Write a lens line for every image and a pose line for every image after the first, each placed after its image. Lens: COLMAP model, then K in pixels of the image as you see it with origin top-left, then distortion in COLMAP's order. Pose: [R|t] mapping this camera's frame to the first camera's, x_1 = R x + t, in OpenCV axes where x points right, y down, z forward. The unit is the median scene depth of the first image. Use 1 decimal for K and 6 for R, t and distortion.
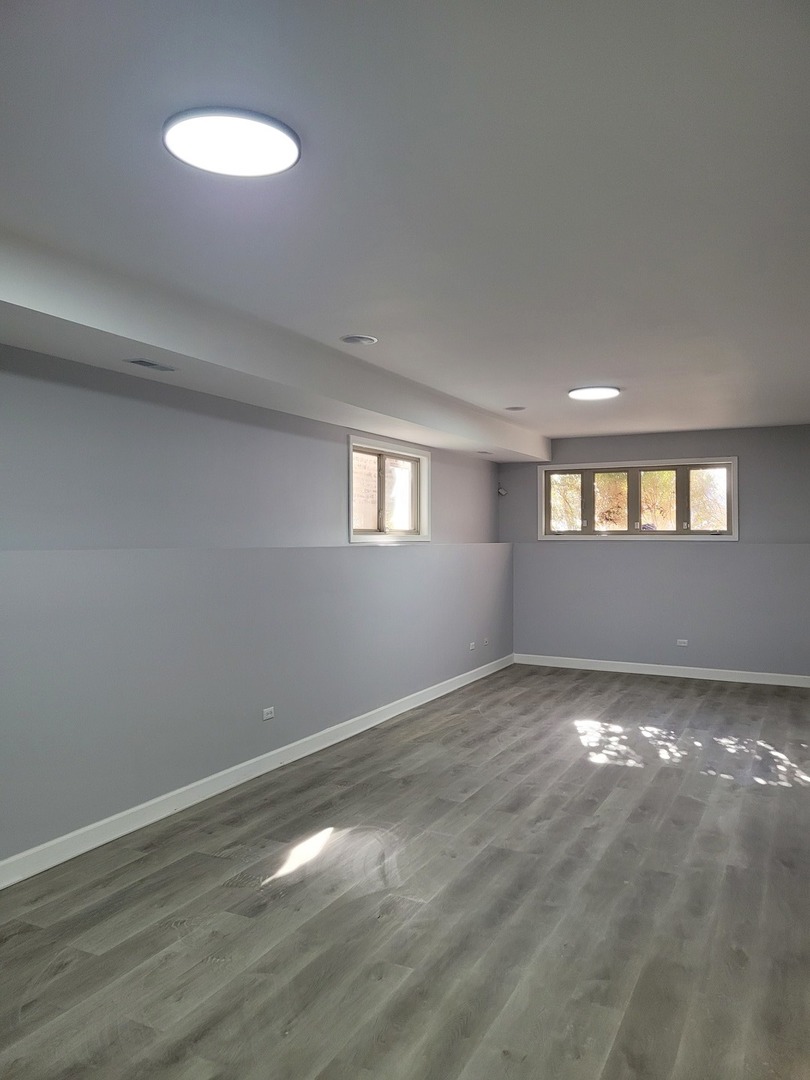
lens RADIAL K [[790.2, 0, 398.9], [0, 790.2, 540.2], [0, 0, 1]] dist [0.002827, -0.000015]
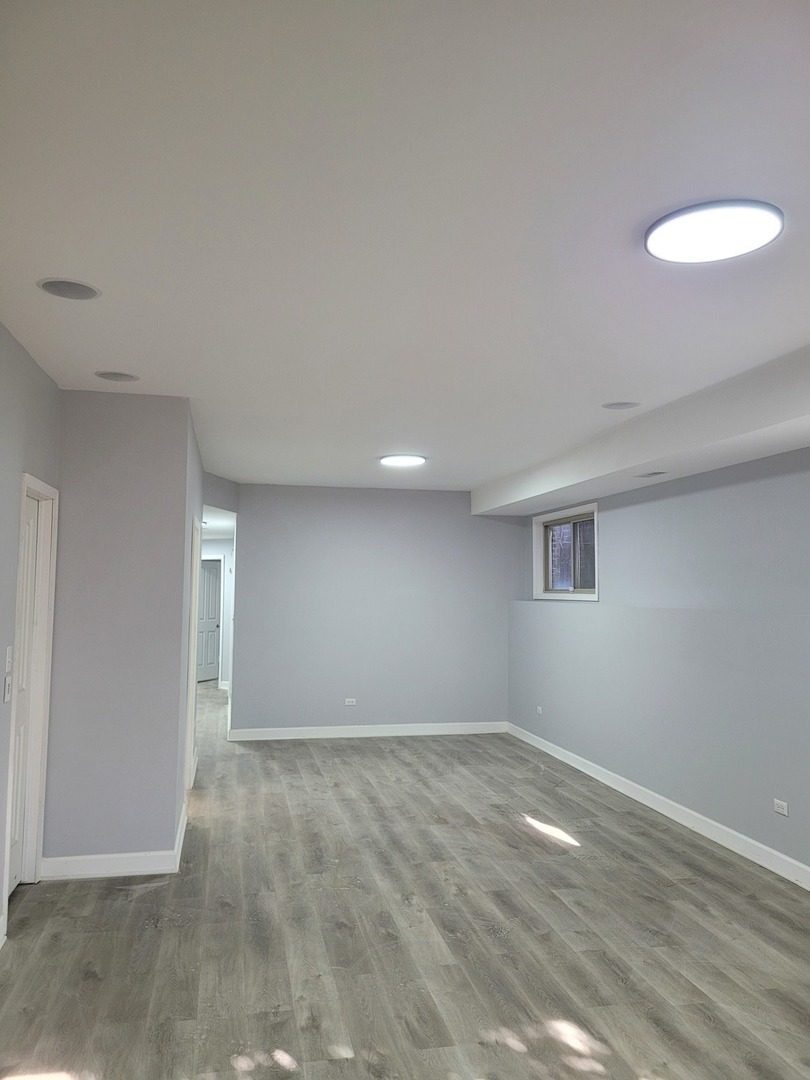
lens RADIAL K [[790.2, 0, 402.0], [0, 790.2, 536.4], [0, 0, 1]] dist [0.002827, -0.000015]
pose [[-0.766658, -0.047398, -0.640303, 0.833090], [-0.012307, 0.998173, -0.059153, -0.022981], [0.641937, -0.037470, -0.765841, 1.629773]]
